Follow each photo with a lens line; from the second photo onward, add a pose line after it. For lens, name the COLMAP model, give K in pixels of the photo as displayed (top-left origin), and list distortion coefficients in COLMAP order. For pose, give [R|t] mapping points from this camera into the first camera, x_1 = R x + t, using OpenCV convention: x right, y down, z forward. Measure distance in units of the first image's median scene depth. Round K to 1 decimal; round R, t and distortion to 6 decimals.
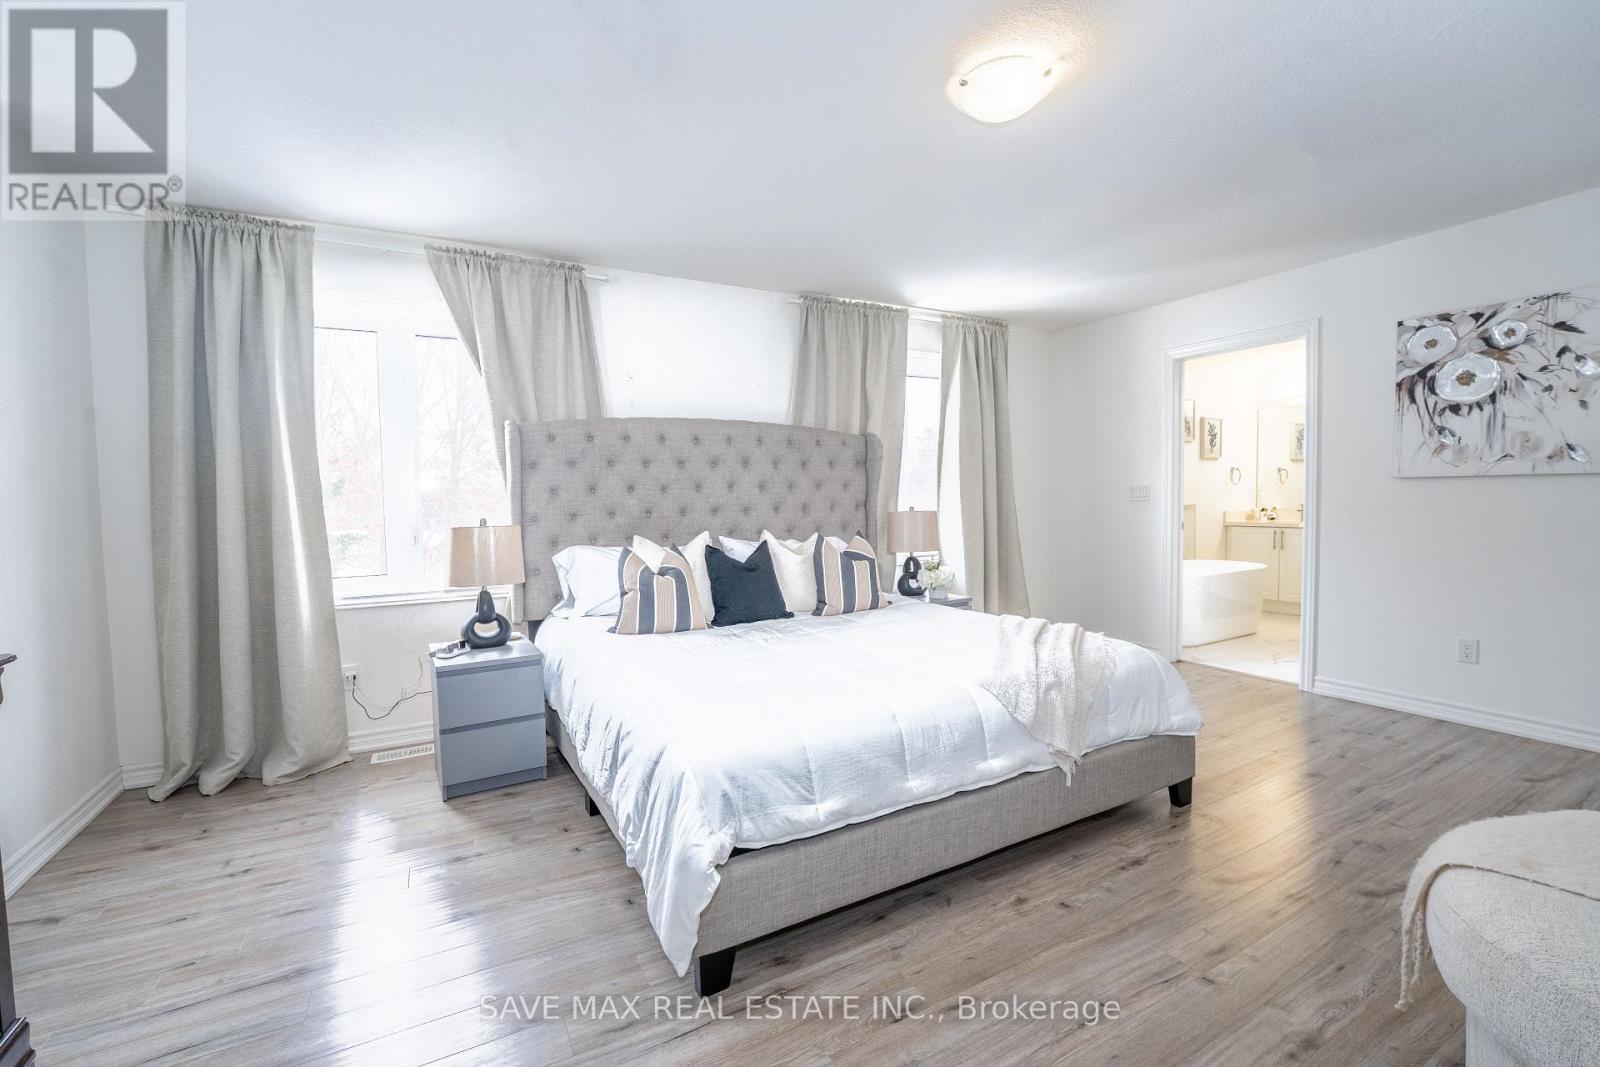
lens RADIAL K [[662.2, 0, 788.9], [0, 662.2, 533.1], [0, 0, 1]] dist [-0.038020, 0.007189]
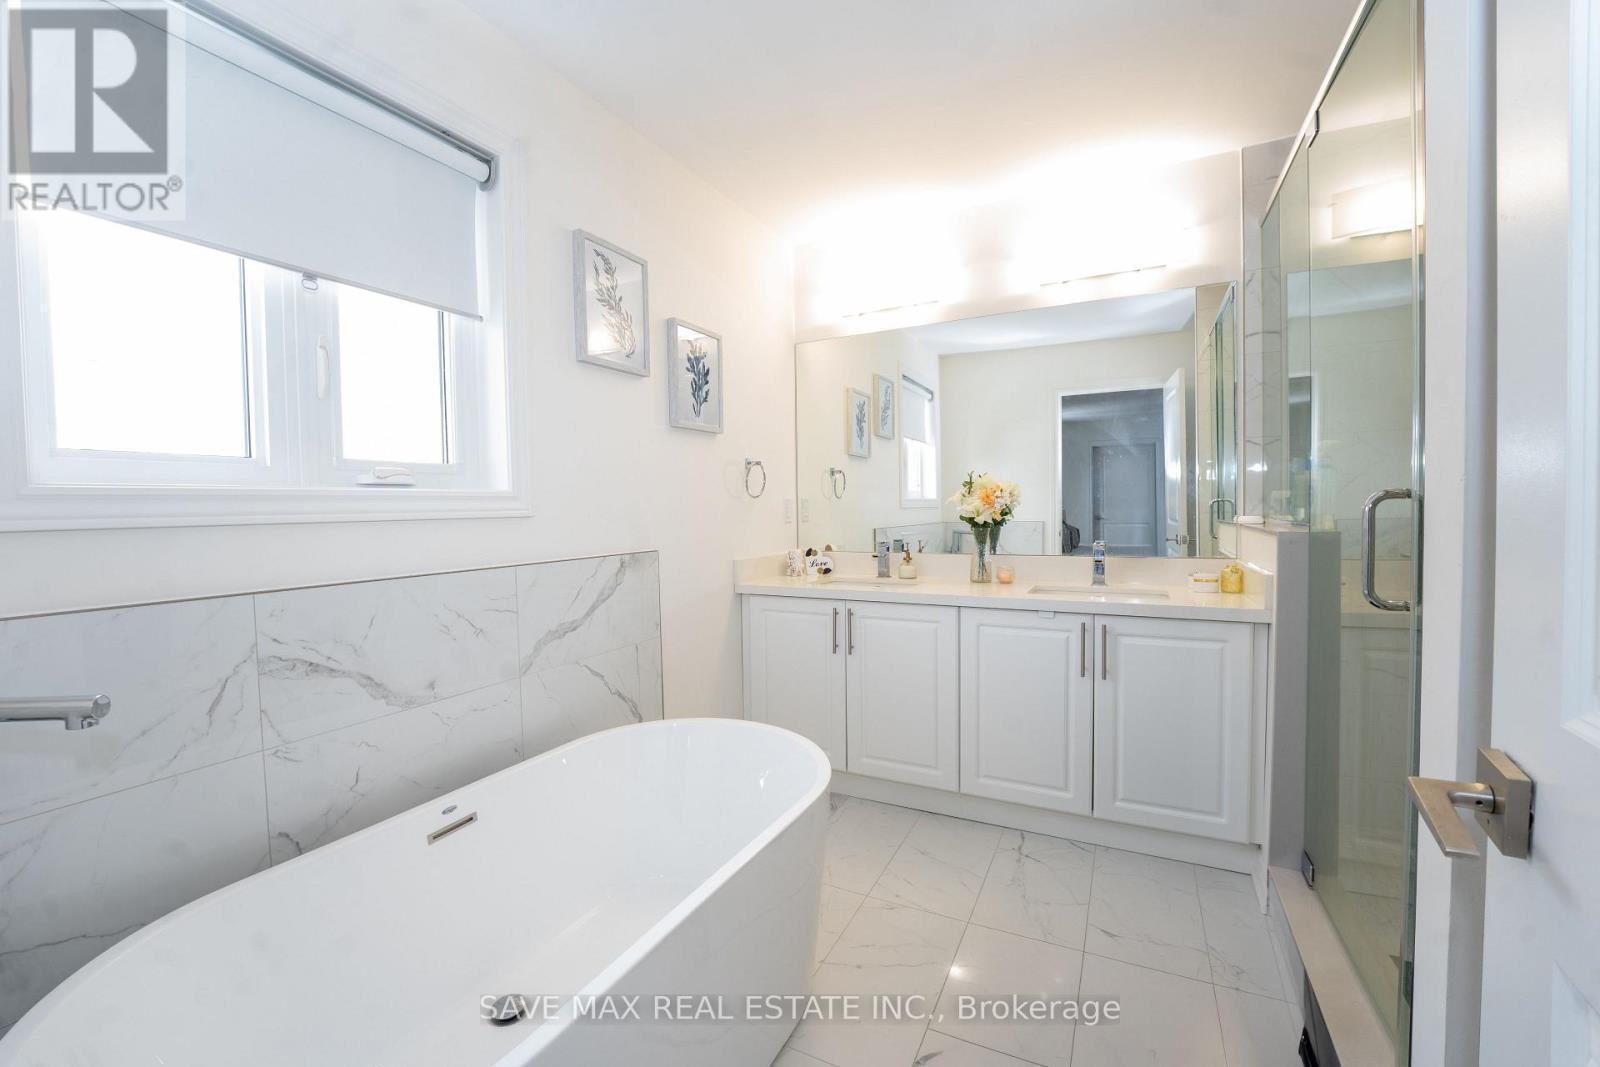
lens RADIAL K [[662.2, 0, 788.9], [0, 662.2, 533.1], [0, 0, 1]] dist [-0.038020, 0.007189]
pose [[0.821615, -0.012951, 0.569895, 0.459824], [0.026697, 0.999519, -0.015775, -0.044045], [-0.569417, 0.028175, 0.821566, 0.635109]]
